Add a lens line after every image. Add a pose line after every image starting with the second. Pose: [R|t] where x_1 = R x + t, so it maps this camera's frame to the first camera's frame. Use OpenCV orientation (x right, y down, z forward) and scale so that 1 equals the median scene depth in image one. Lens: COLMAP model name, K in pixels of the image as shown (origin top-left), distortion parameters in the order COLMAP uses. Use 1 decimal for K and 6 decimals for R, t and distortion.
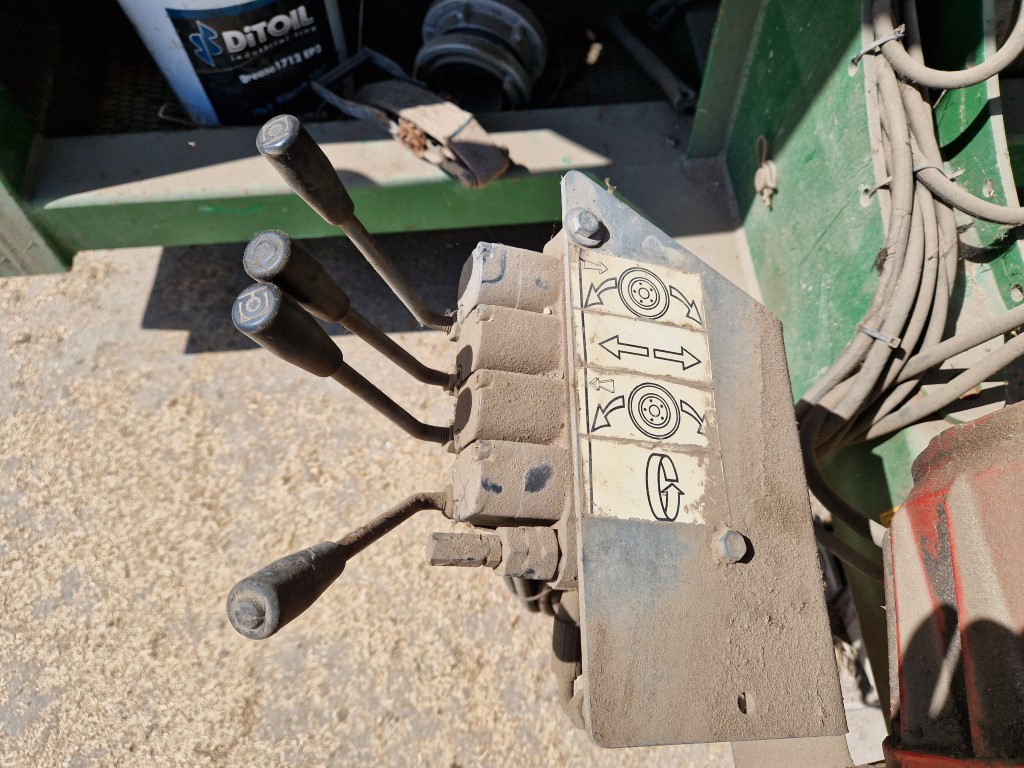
lens RADIAL K [[712.5, 0, 512.0], [0, 712.5, 384.0], [0, 0, 1]] dist [0.075365, -0.071971]
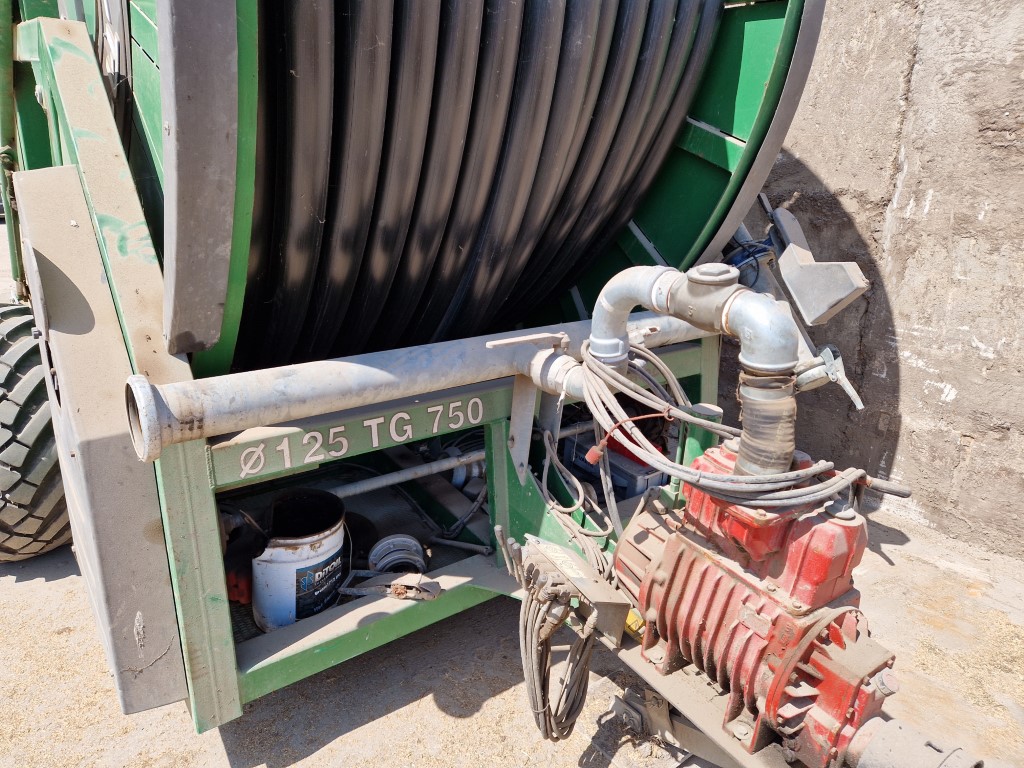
lens RADIAL K [[704.4, 0, 493.4], [0, 704.4, 365.9], [0, 0, 1]] dist [0.078935, -0.072671]
pose [[0.863483, -0.125950, 0.488399, -0.922146], [0.428665, 0.693524, -0.579025, 0.638852], [-0.265789, 0.709338, 0.652837, -1.154930]]
